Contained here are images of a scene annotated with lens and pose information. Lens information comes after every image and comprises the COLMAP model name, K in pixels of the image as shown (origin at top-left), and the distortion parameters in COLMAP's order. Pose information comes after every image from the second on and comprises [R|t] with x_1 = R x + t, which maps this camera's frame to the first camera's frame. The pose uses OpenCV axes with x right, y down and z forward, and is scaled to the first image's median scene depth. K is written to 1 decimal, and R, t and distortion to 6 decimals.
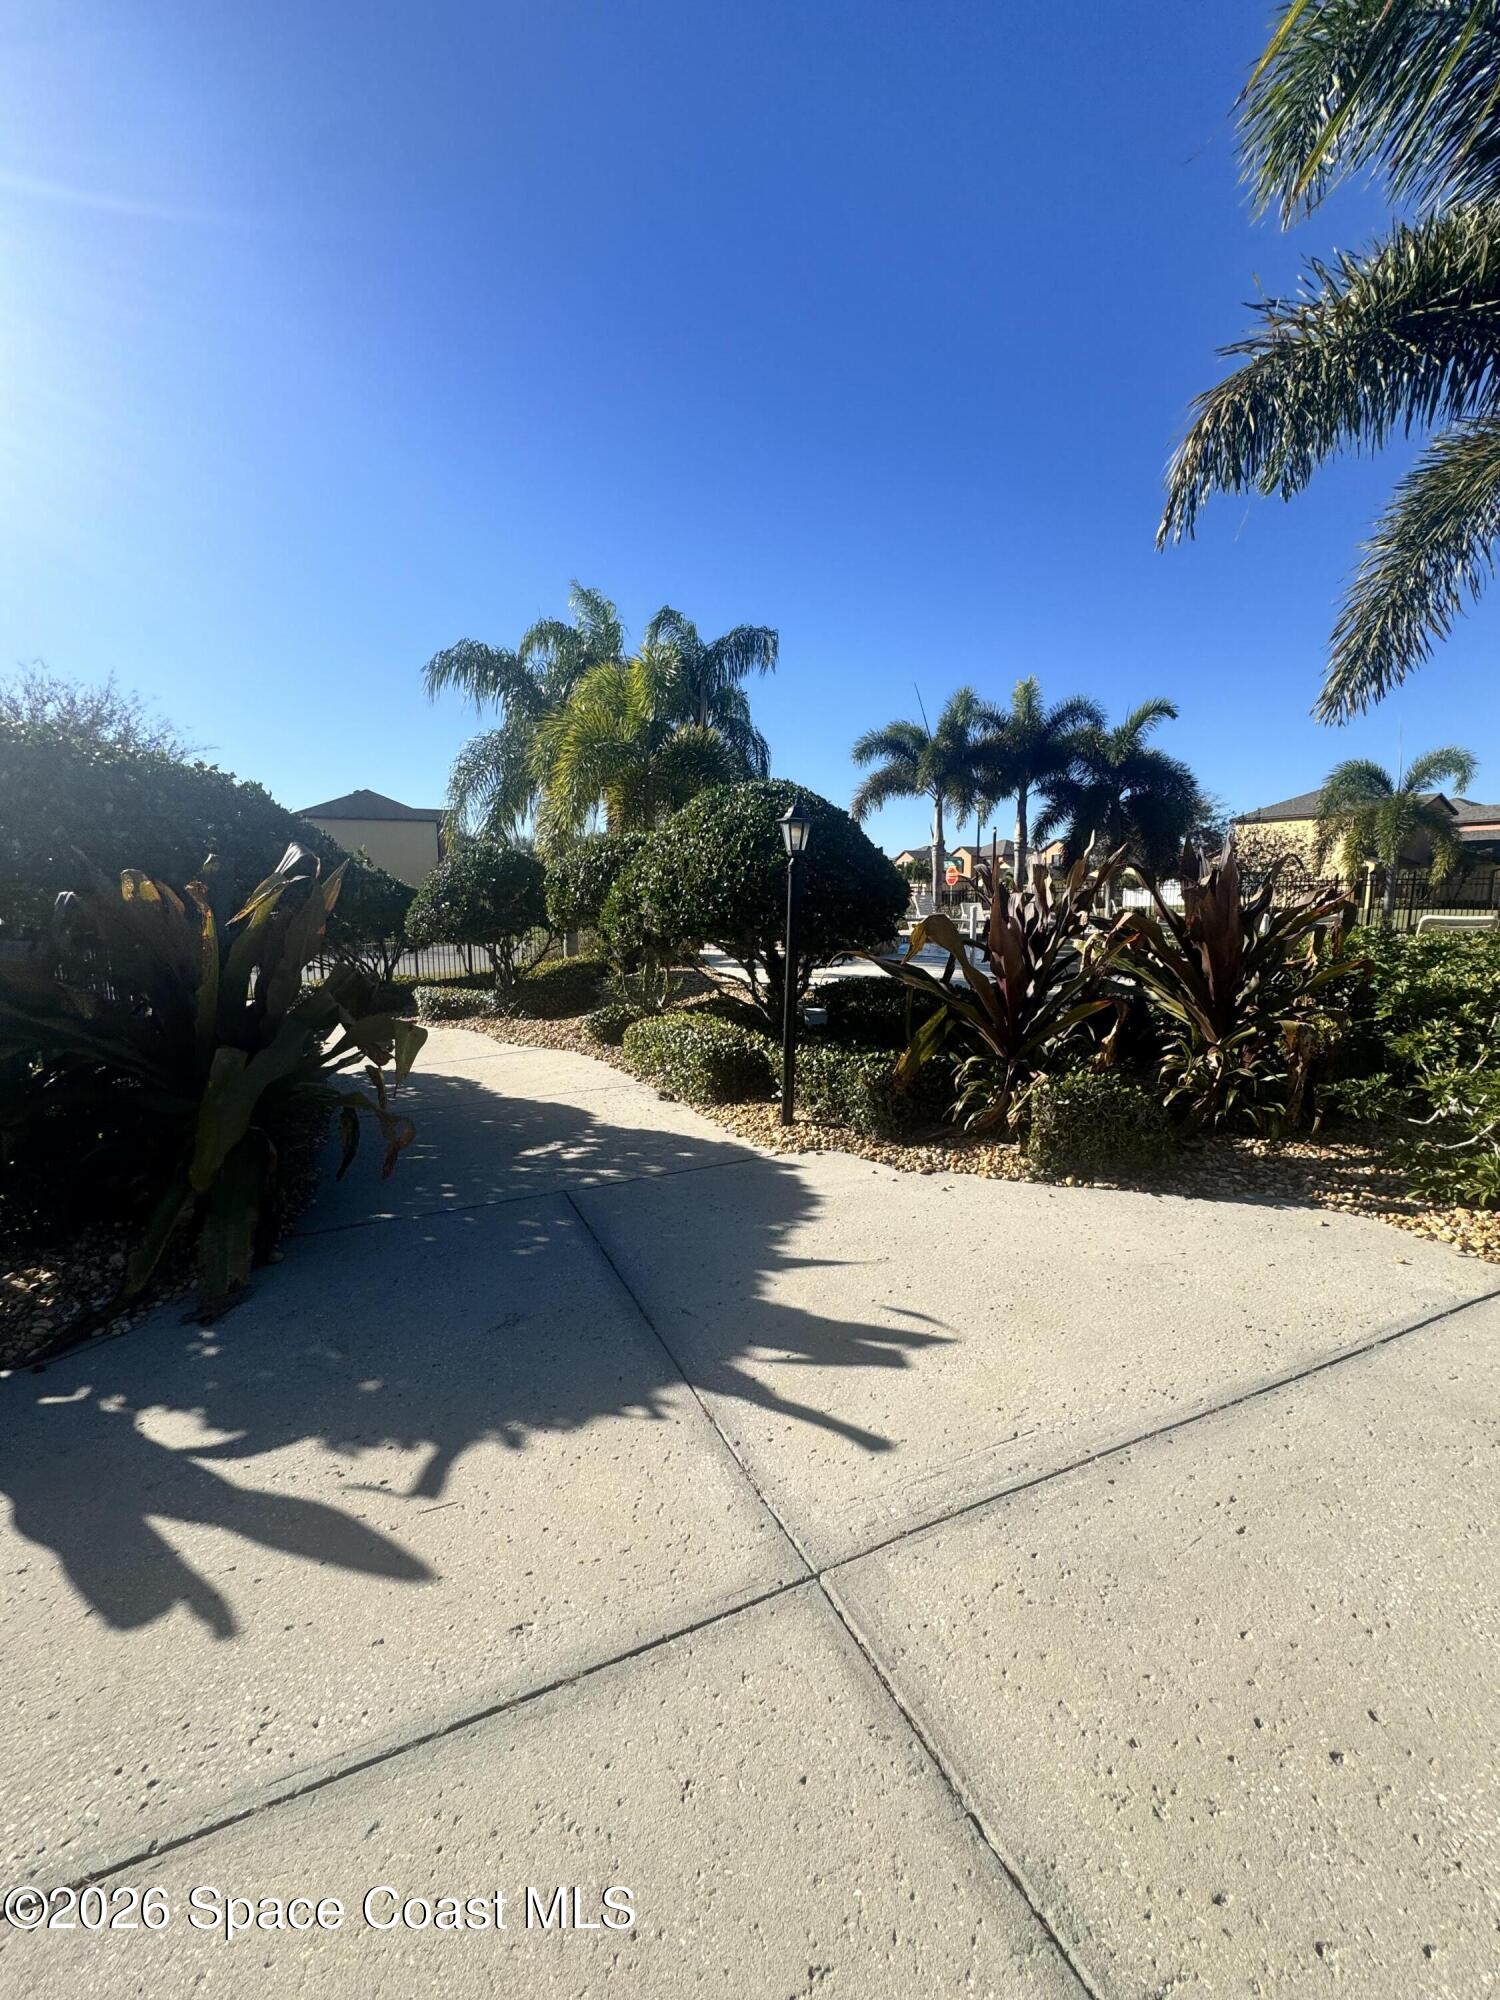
lens RADIAL K [[797.2, 0, 753.8], [0, 797.2, 1004.0], [0, 0, 1]] dist [-0.000814, 0.000084]
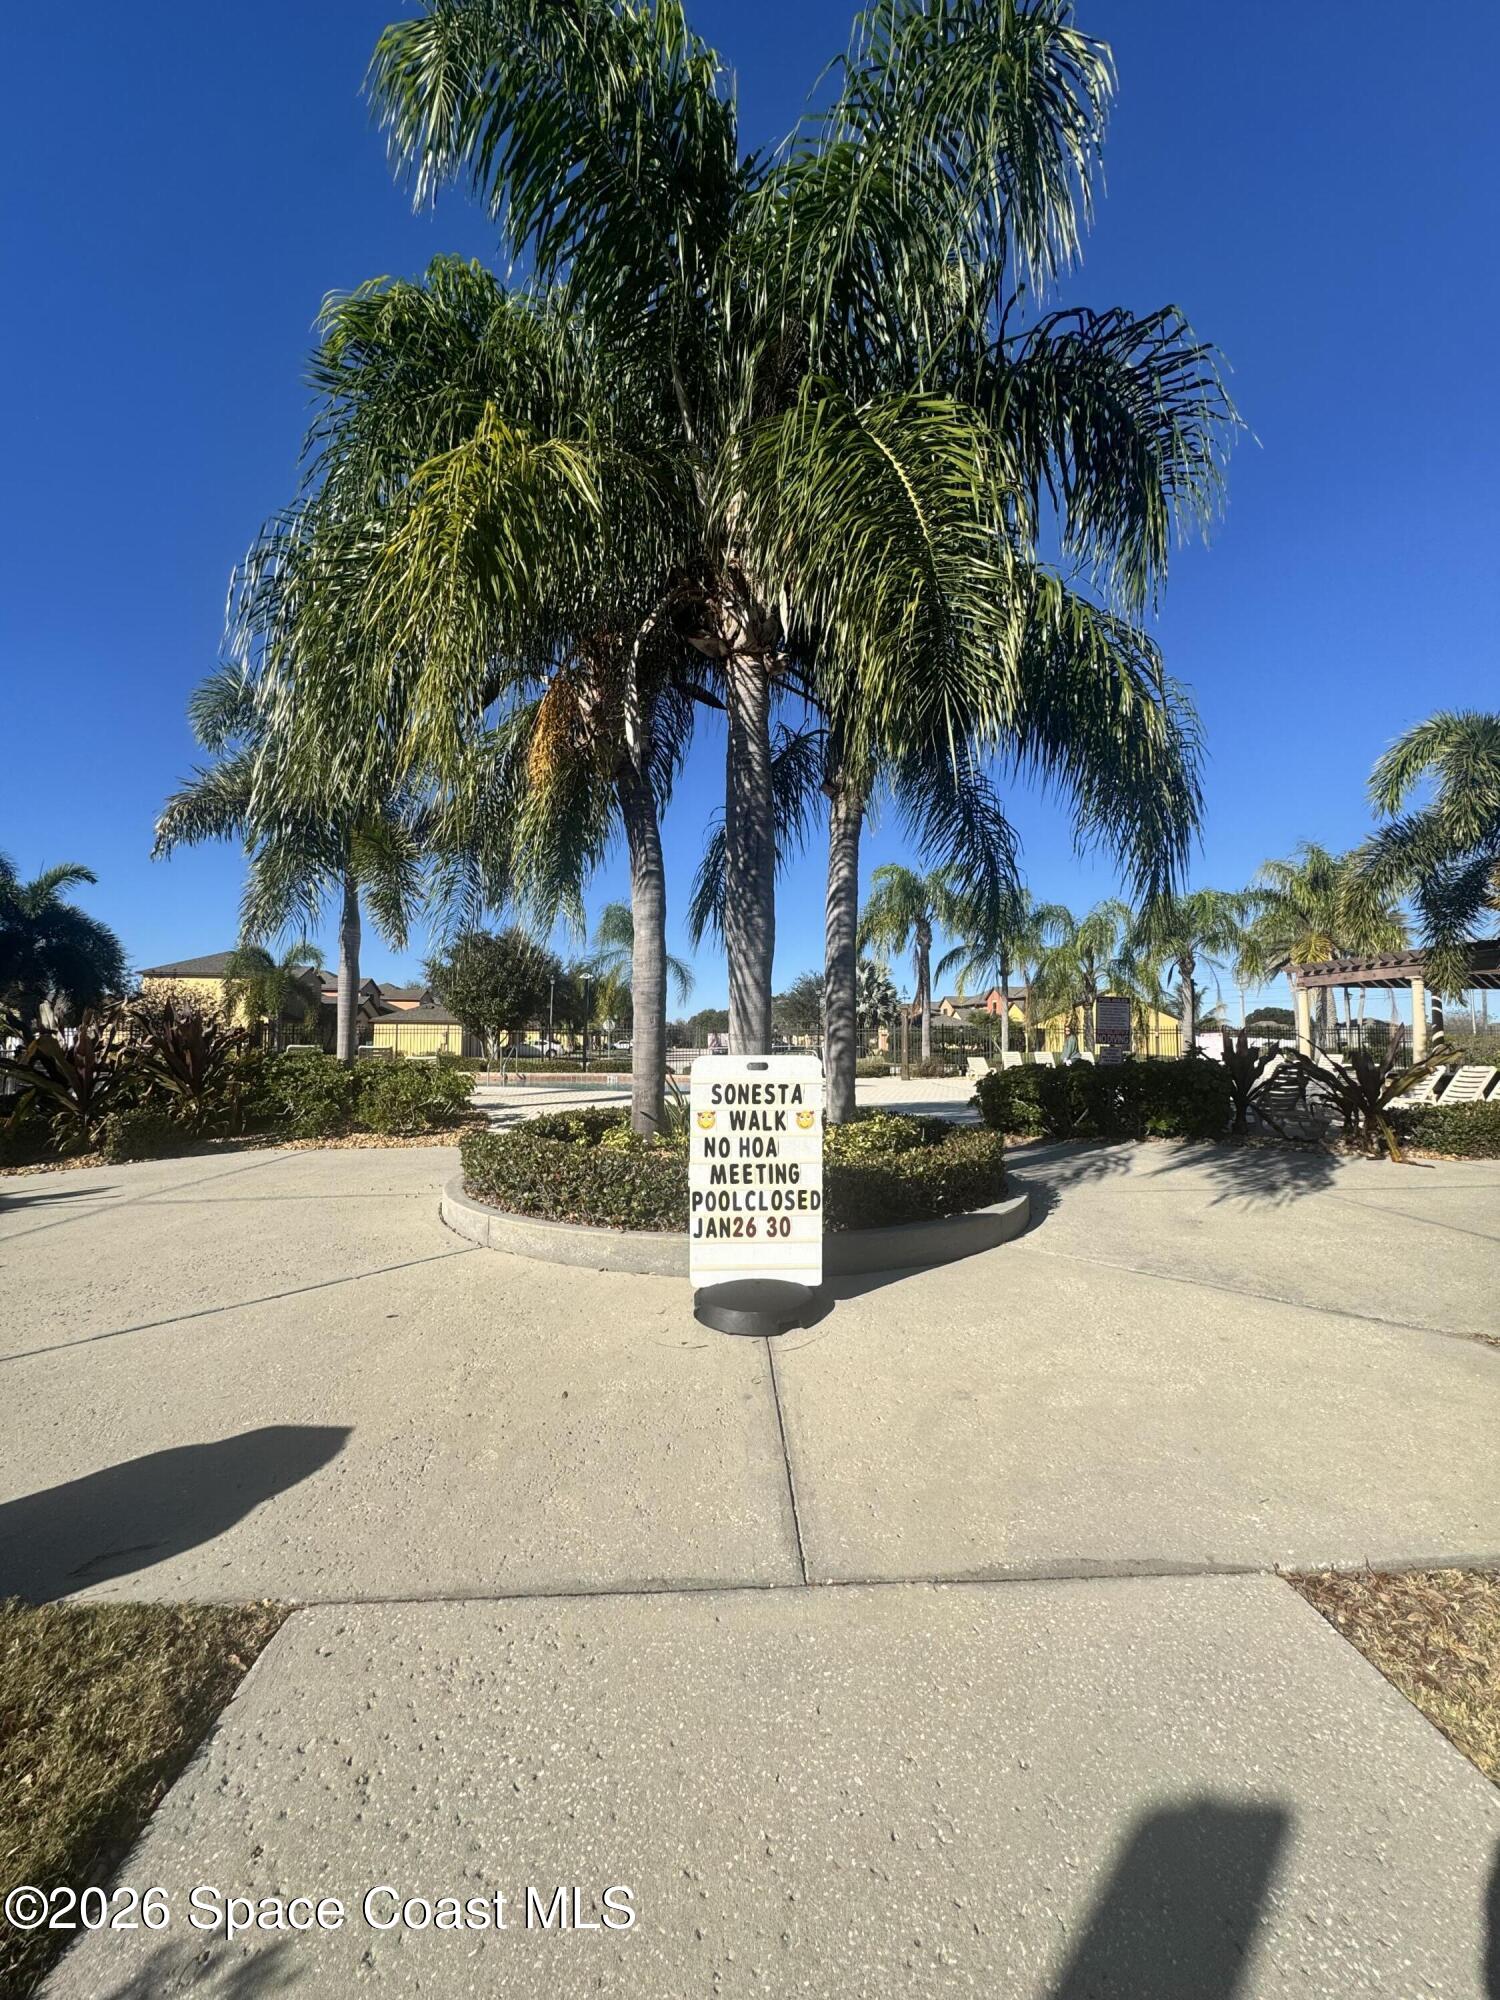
lens RADIAL K [[797.2, 0, 753.8], [0, 797.2, 1004.0], [0, 0, 1]] dist [-0.000814, 0.000084]
pose [[0.362879, 0.050182, 0.930484, -0.239674], [0.126242, 0.986695, -0.102446, 0.057763], [-0.923245, 0.154642, 0.351716, -0.320382]]
